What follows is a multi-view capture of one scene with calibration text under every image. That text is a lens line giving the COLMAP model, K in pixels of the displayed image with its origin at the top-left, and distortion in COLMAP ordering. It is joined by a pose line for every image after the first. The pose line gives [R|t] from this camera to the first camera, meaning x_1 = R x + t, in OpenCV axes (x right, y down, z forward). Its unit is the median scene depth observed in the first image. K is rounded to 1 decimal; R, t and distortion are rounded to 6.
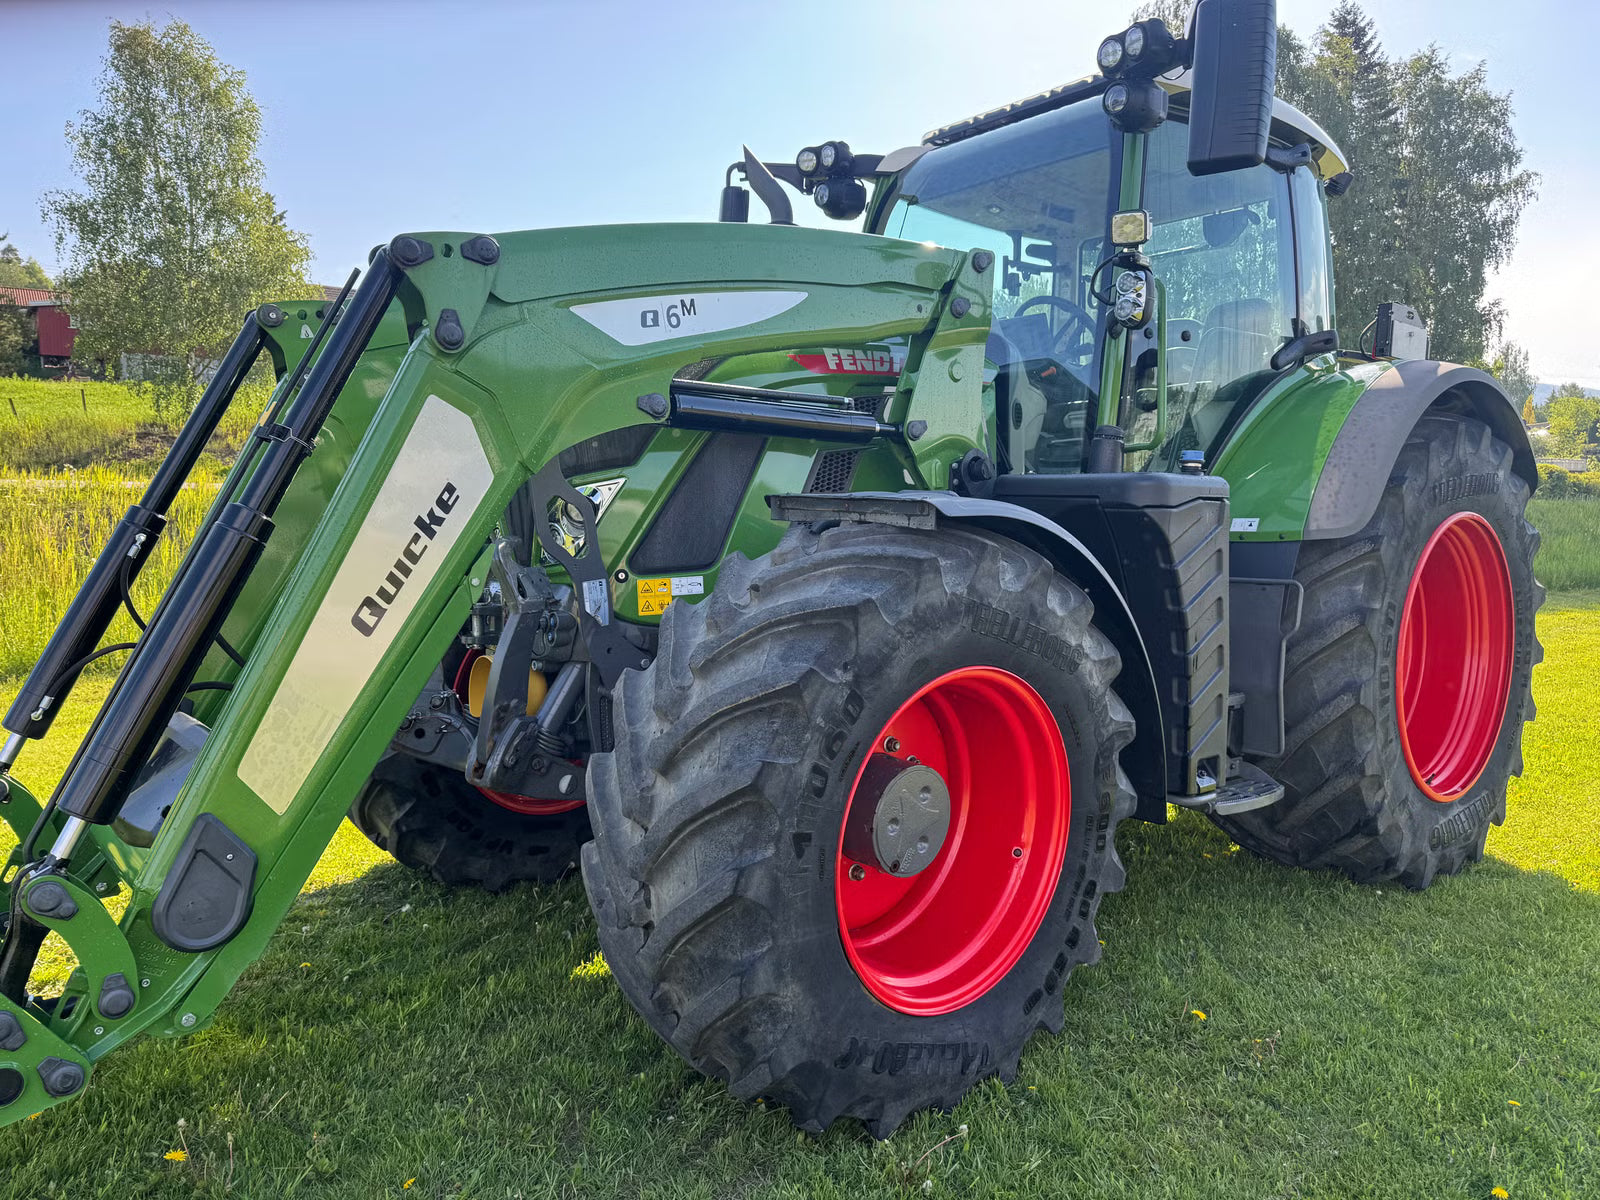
lens RADIAL K [[1119.2, 0, 803.2], [0, 1119.2, 608.4], [0, 0, 1]] dist [0.042480, -0.064602]
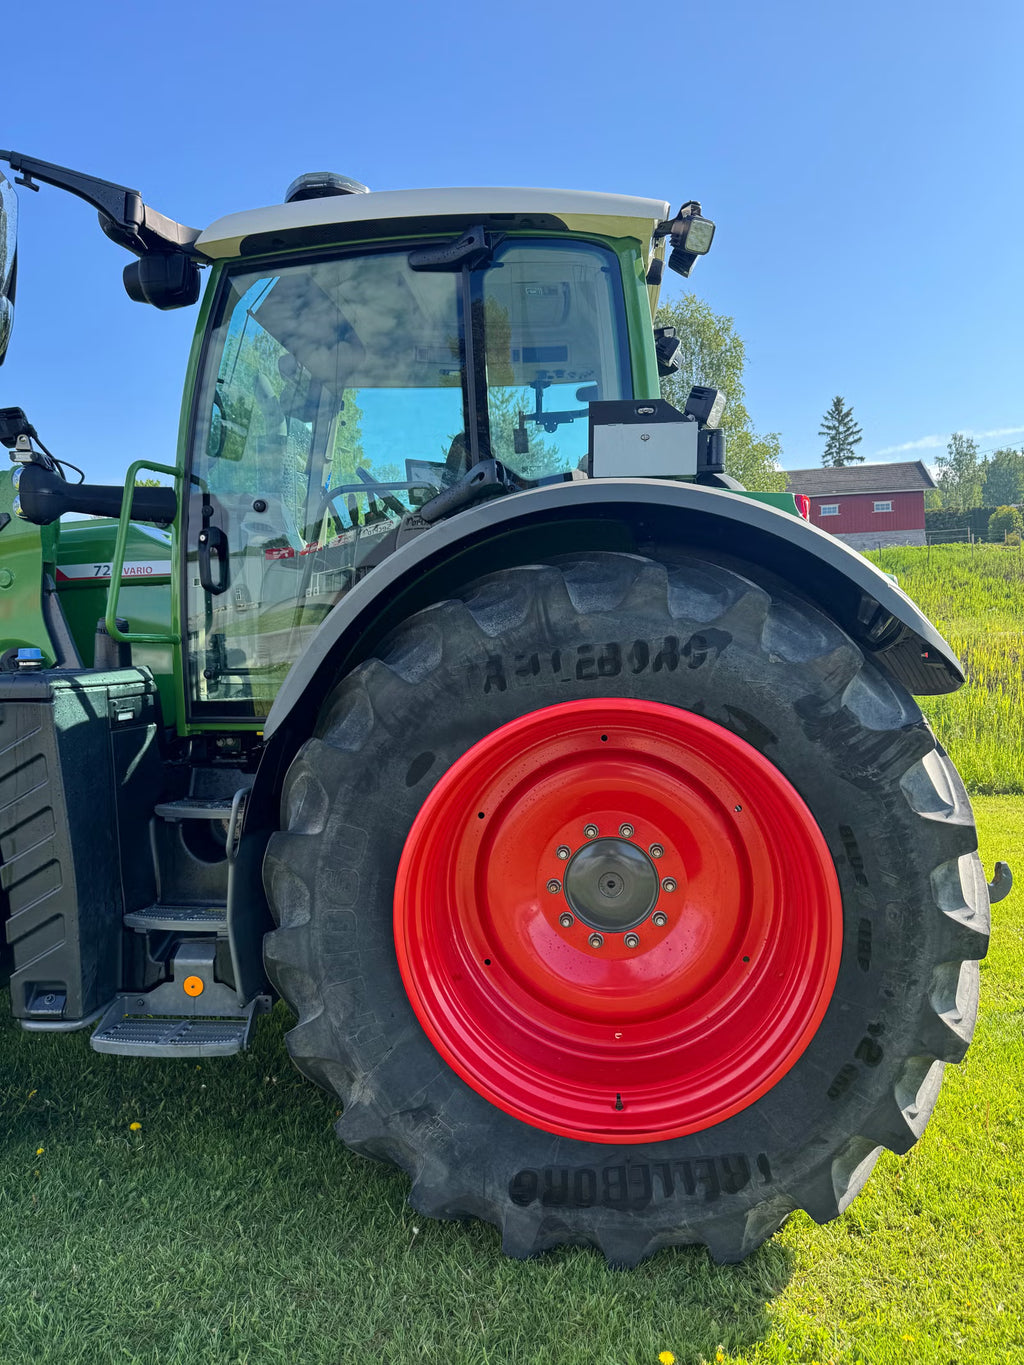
lens RADIAL K [[960.5, 0, 524.8], [0, 960.5, 687.2], [0, 0, 1]] dist [0.014394, -0.023170]
pose [[0.709269, -0.006940, -0.704904, 1.532906], [-0.025841, 0.999024, -0.035836, -0.114148], [0.704465, 0.043633, 0.708397, 0.918211]]
